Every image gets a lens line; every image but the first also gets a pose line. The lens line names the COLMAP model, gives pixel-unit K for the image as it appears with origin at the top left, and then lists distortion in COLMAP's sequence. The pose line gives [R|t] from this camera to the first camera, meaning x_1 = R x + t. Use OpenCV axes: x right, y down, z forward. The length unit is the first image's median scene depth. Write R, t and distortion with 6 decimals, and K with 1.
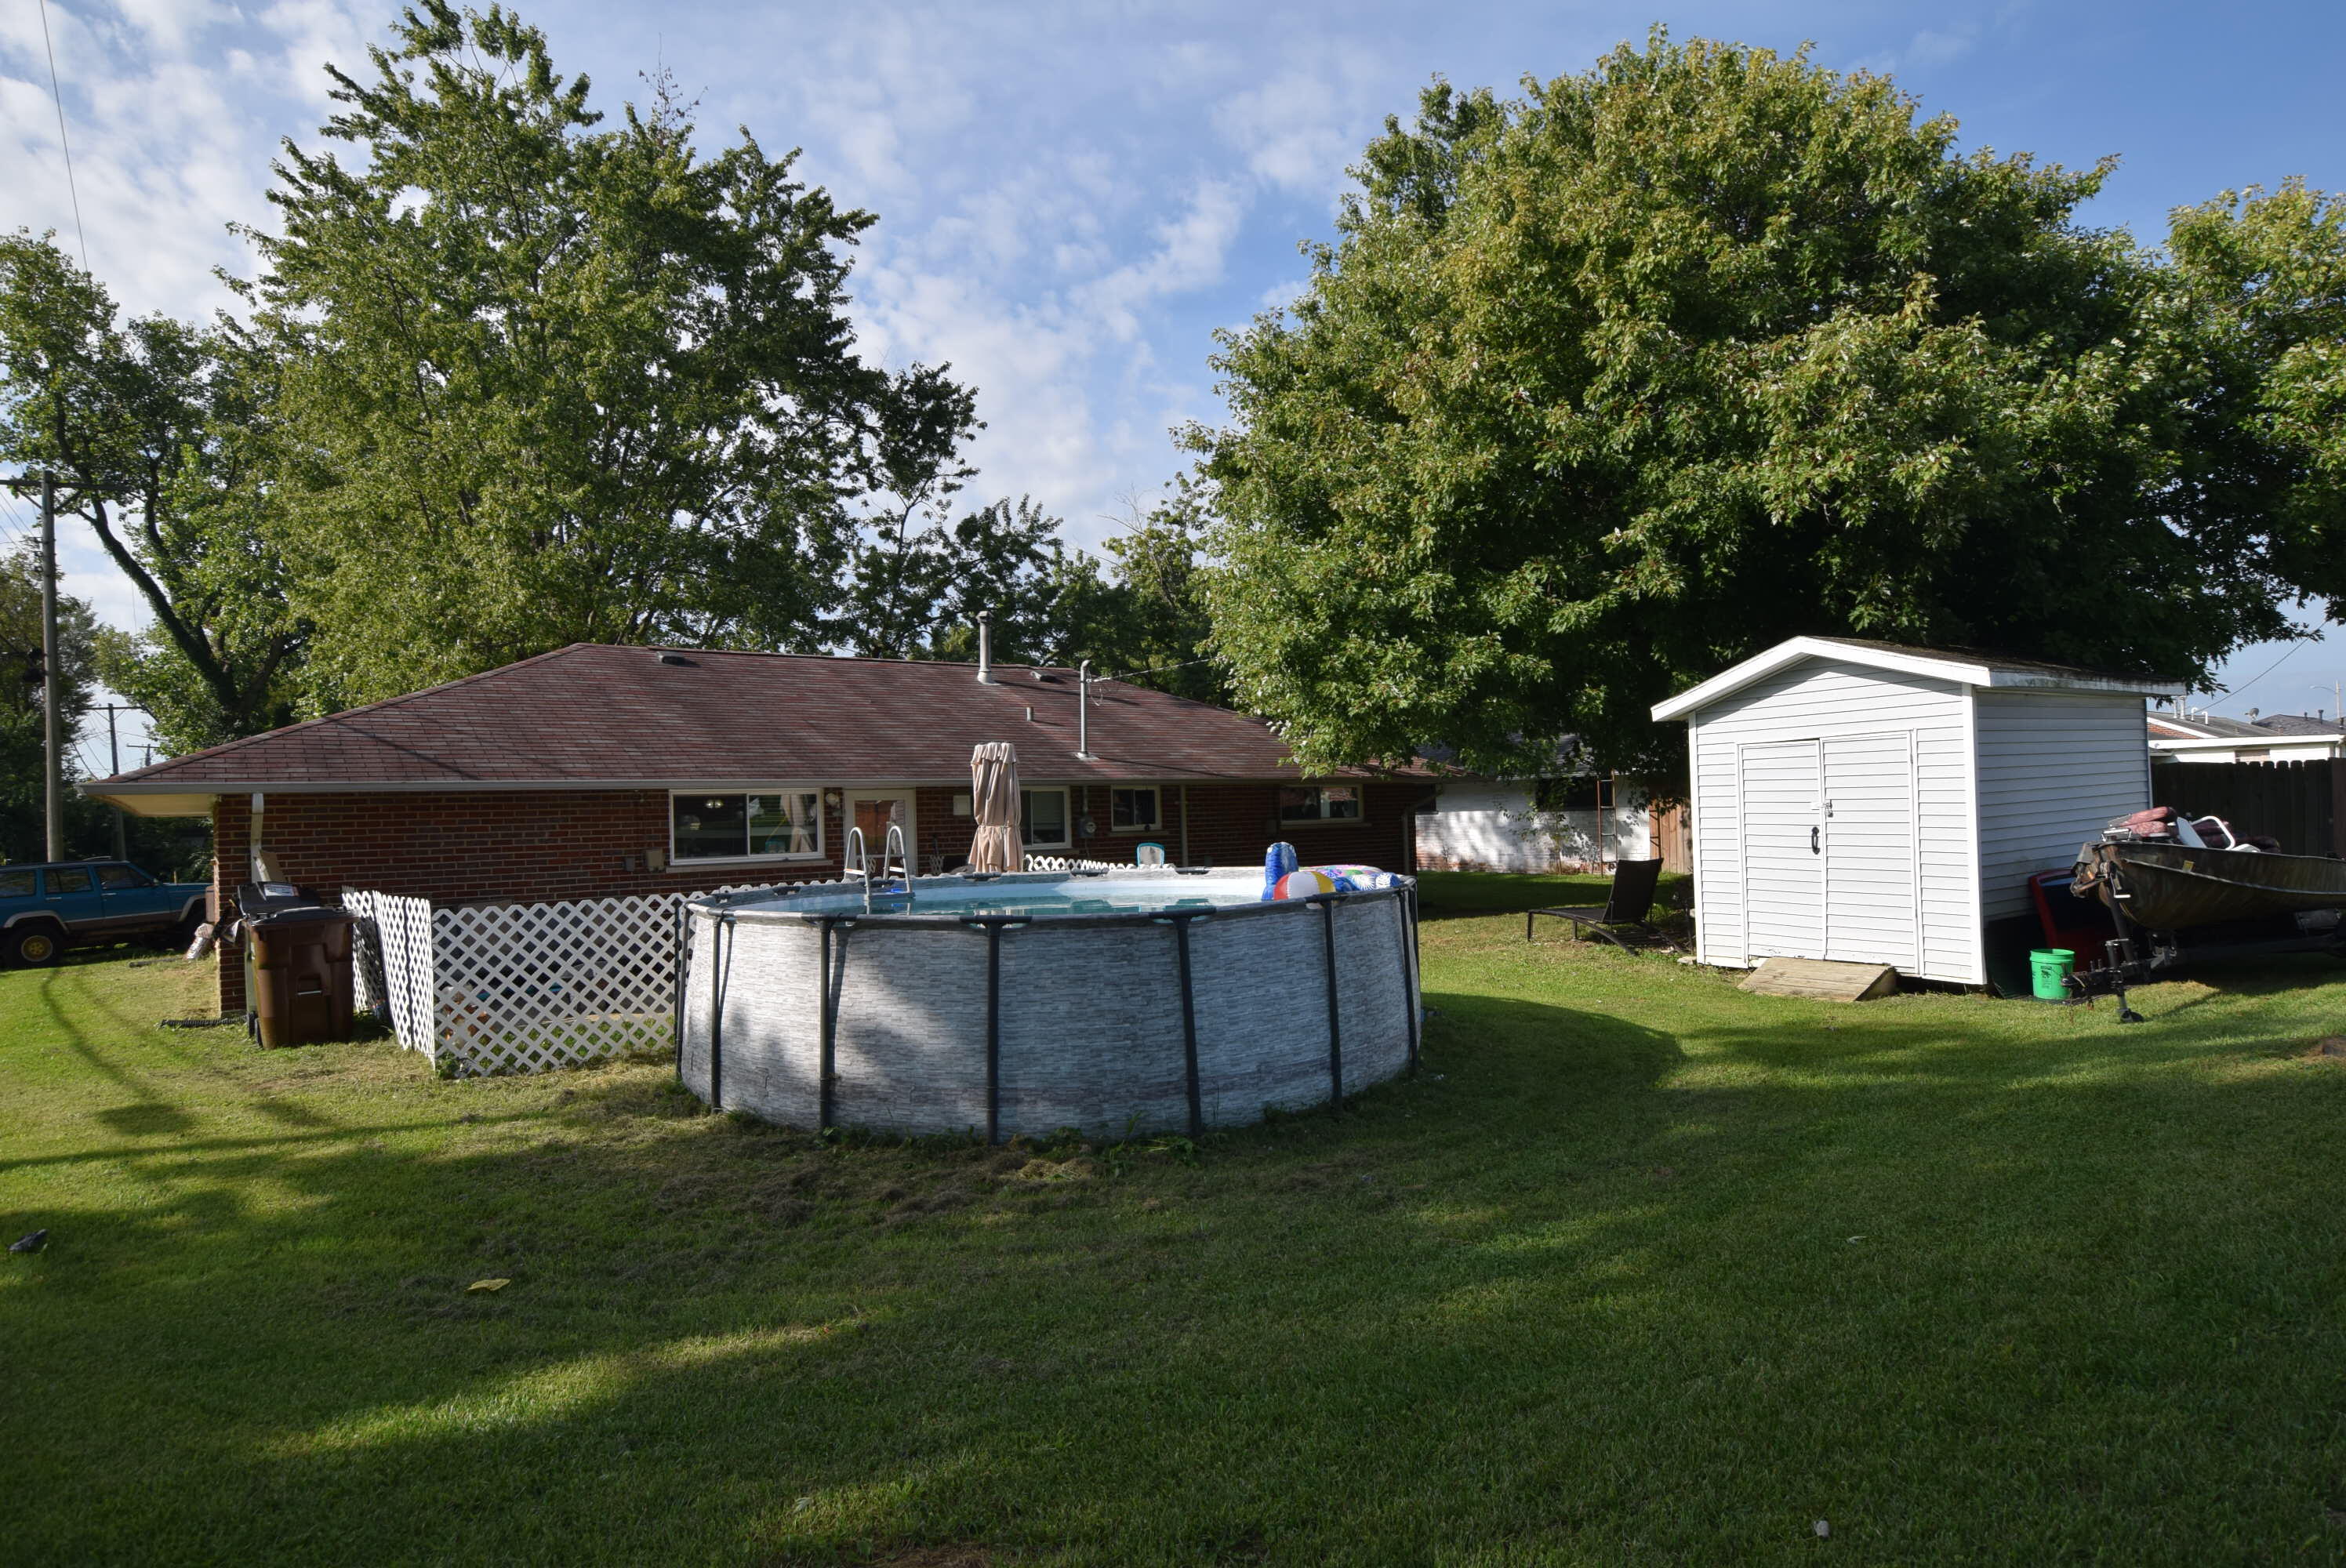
lens RADIAL K [[1282.9, 0, 1173.0], [0, 1282.9, 784.0], [0, 0, 1]] dist [-0.007656, -0.014406]
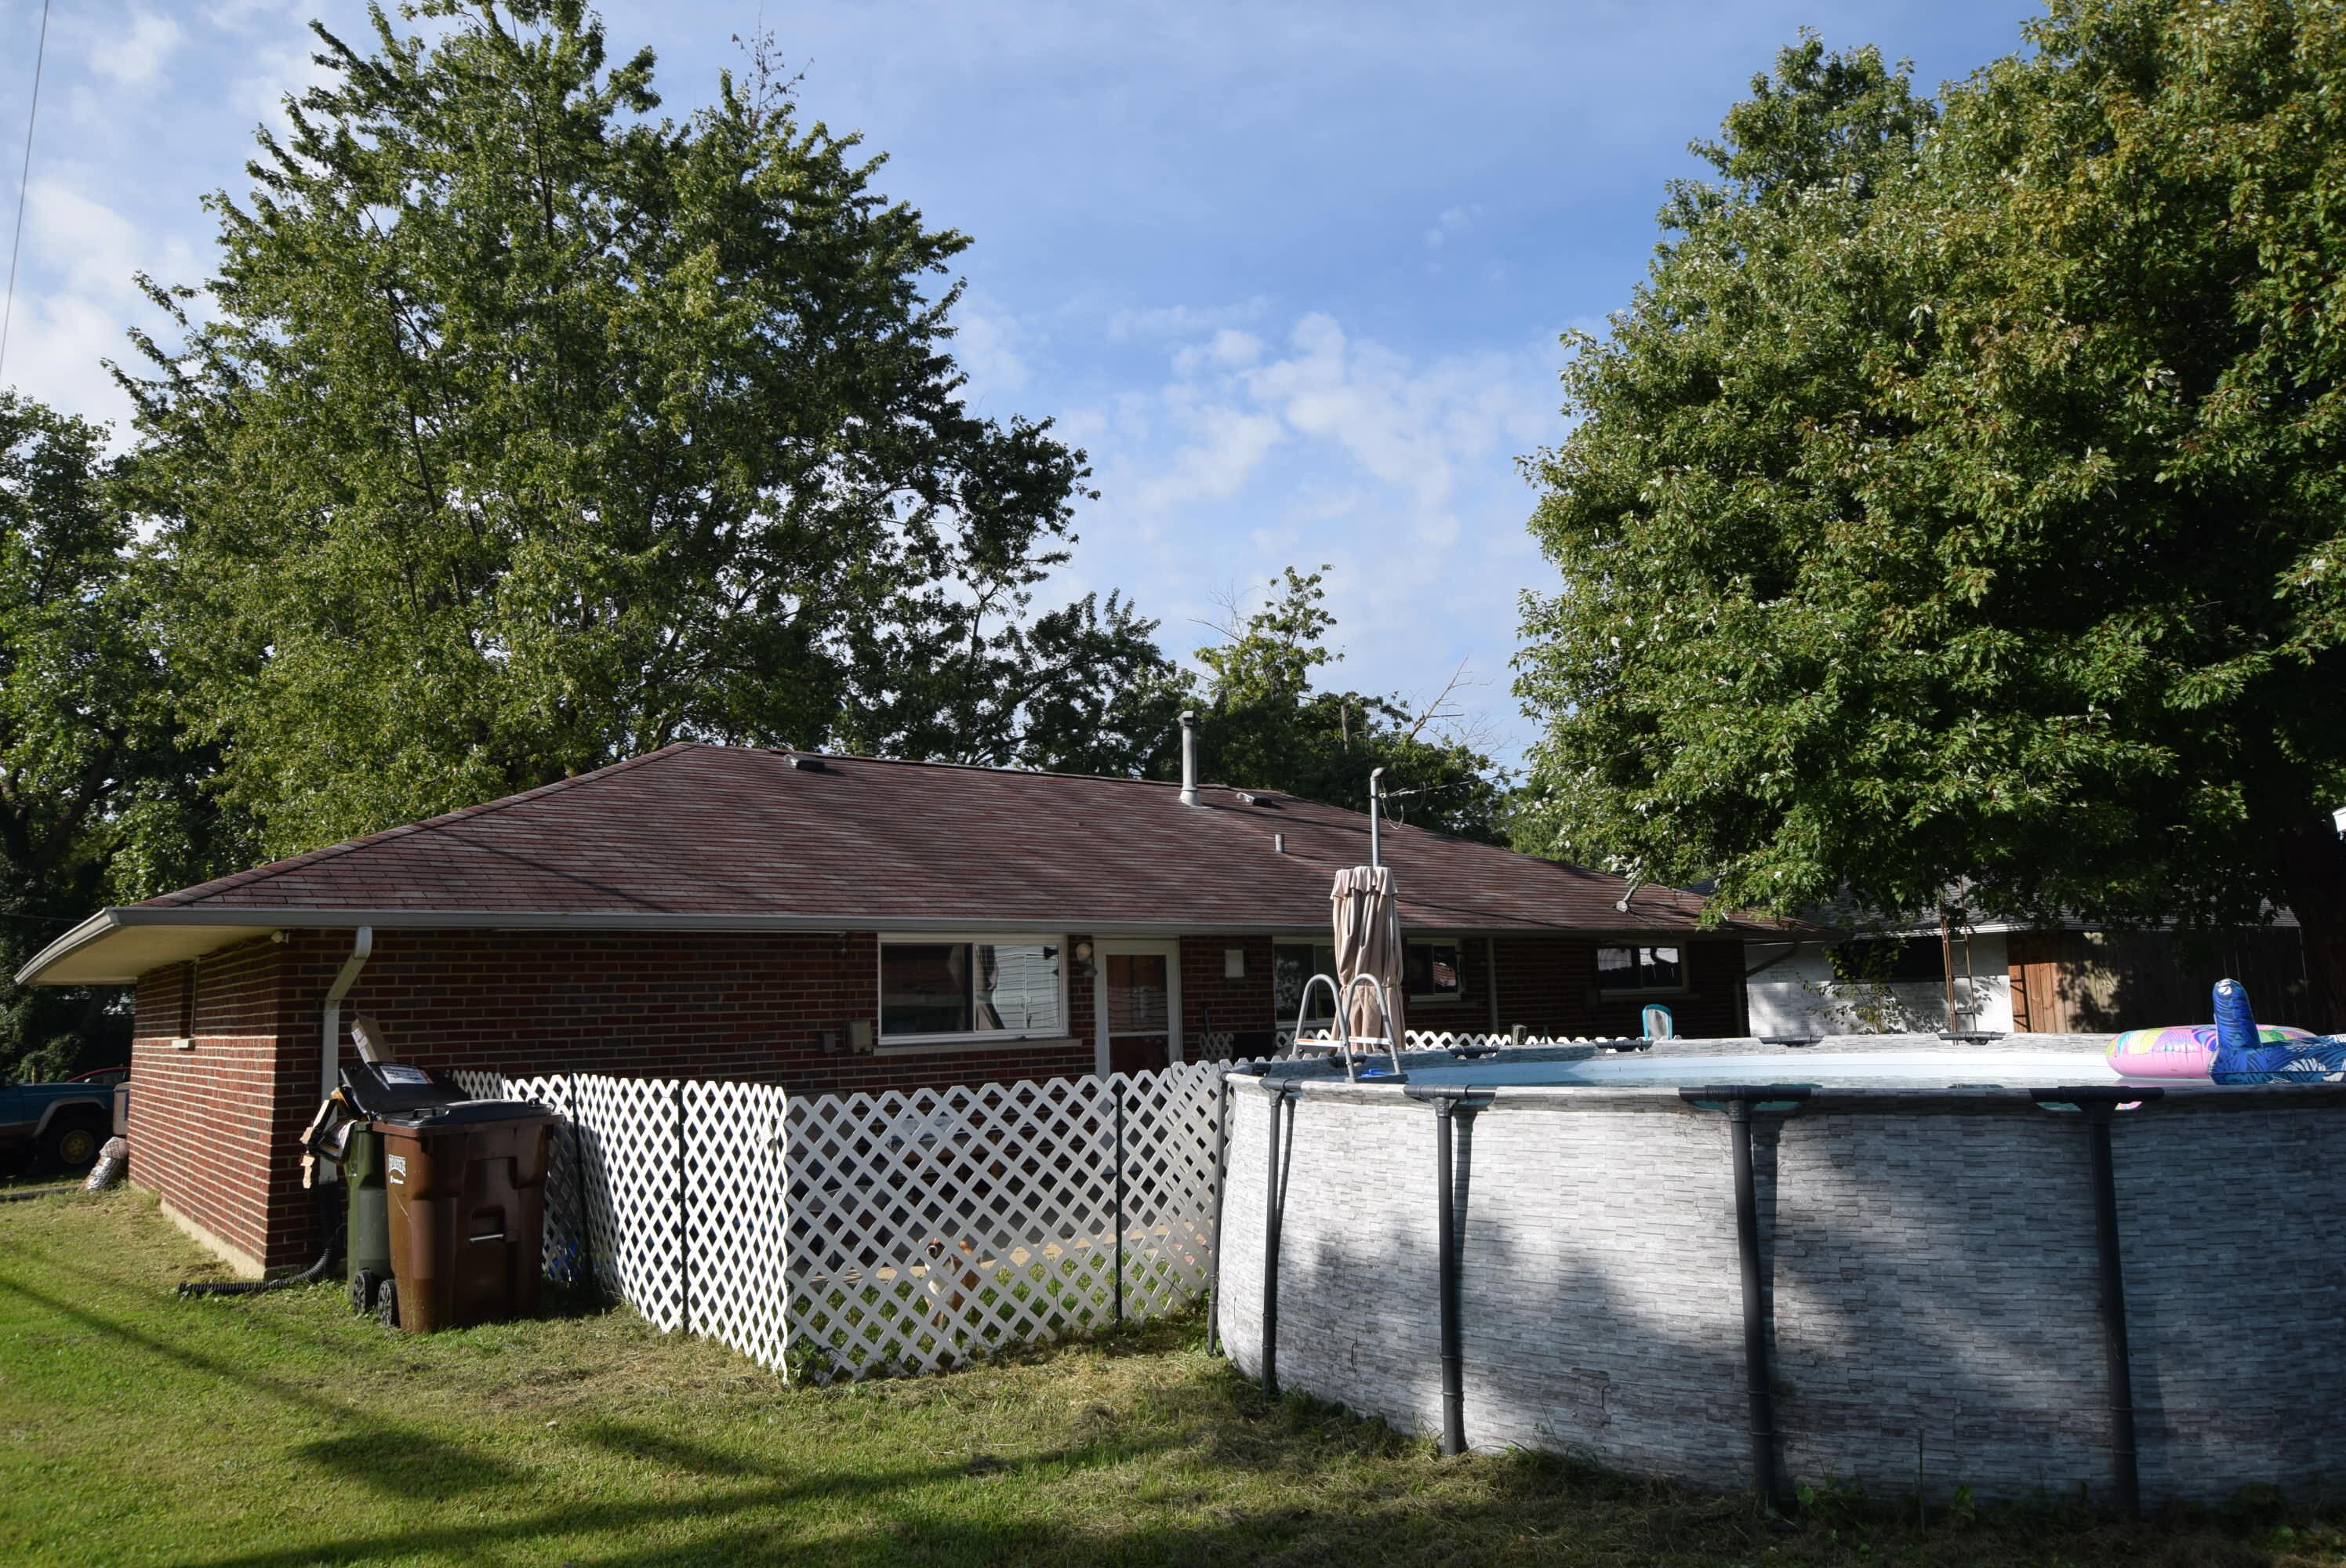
lens RADIAL K [[1548.6, 0, 1173.0], [0, 1548.6, 784.0], [0, 0, 1]] dist [-0.005272, 0.002228]
pose [[0.999709, 0.002752, 0.023963, -0.152919], [0.000137, 0.992804, -0.119750, 0.014238], [-0.024120, 0.119718, 0.992515, 0.089569]]
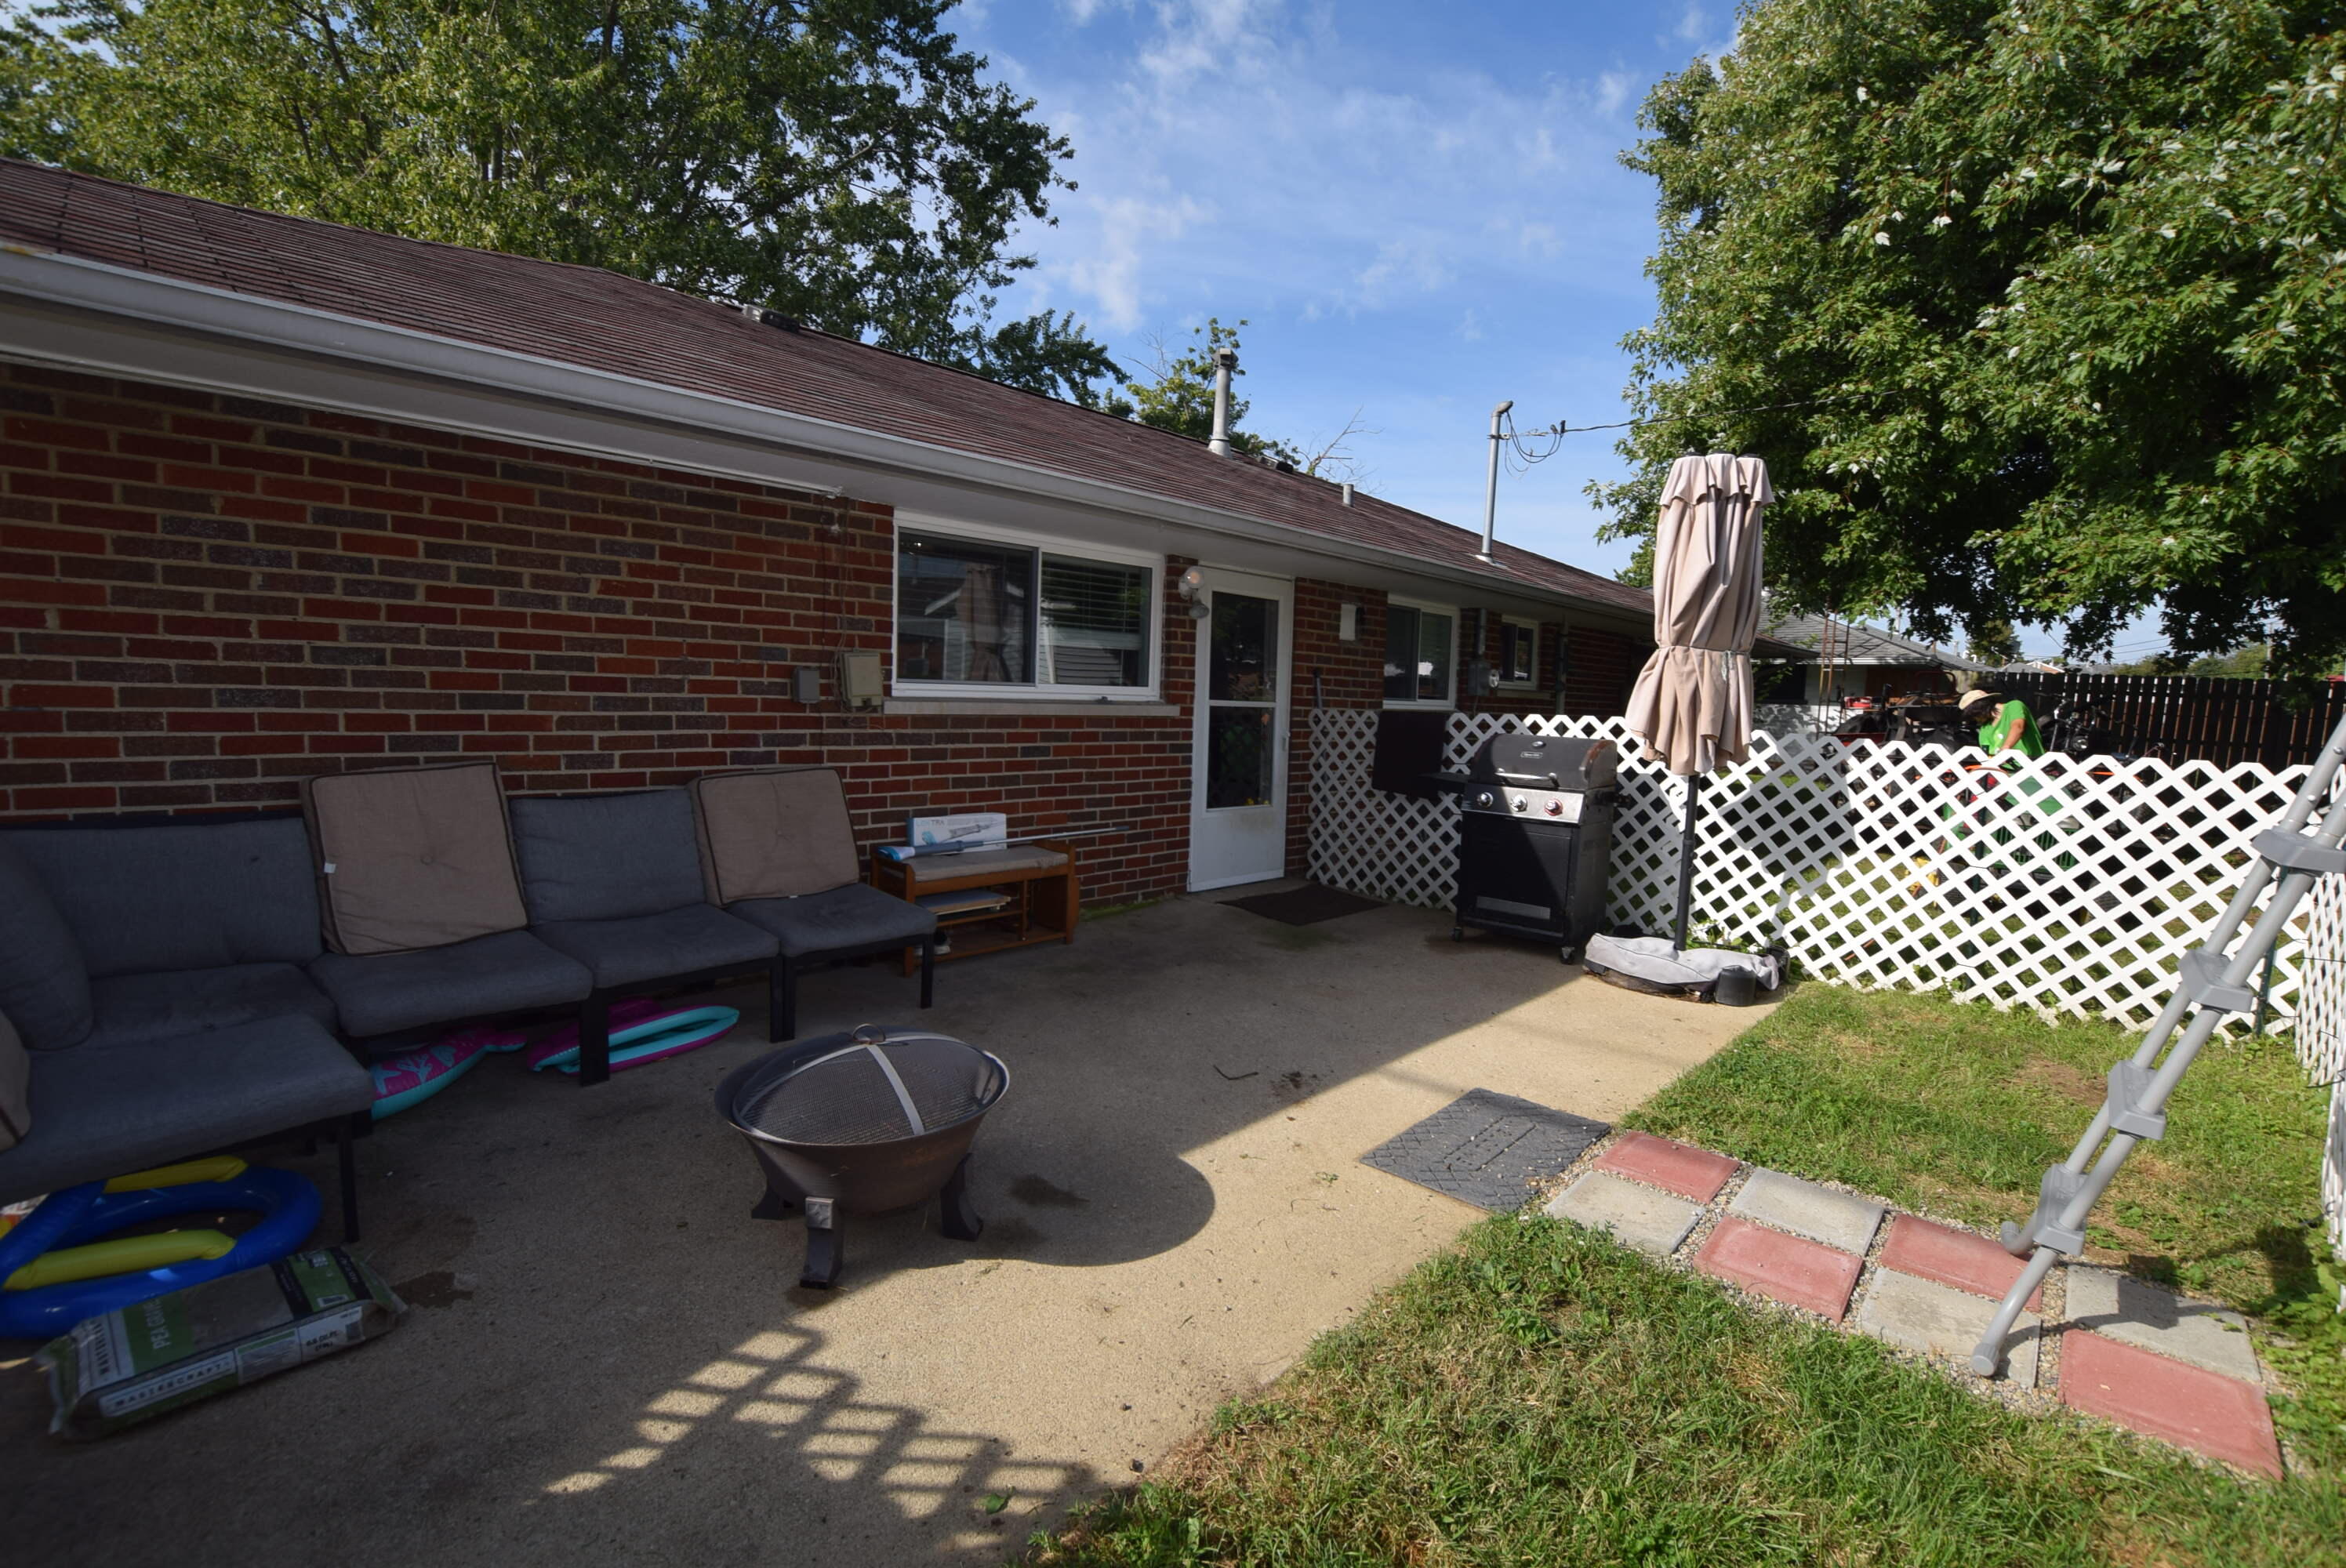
lens RADIAL K [[1027.6, 0, 1173.0], [0, 1027.6, 784.0], [0, 0, 1]] dist [-0.043058, 0.007788]
pose [[0.985818, 0.046563, 0.161231, -0.213896], [-0.064006, 0.992438, 0.104740, 0.030876], [-0.155134, -0.113574, 0.981343, 0.395934]]
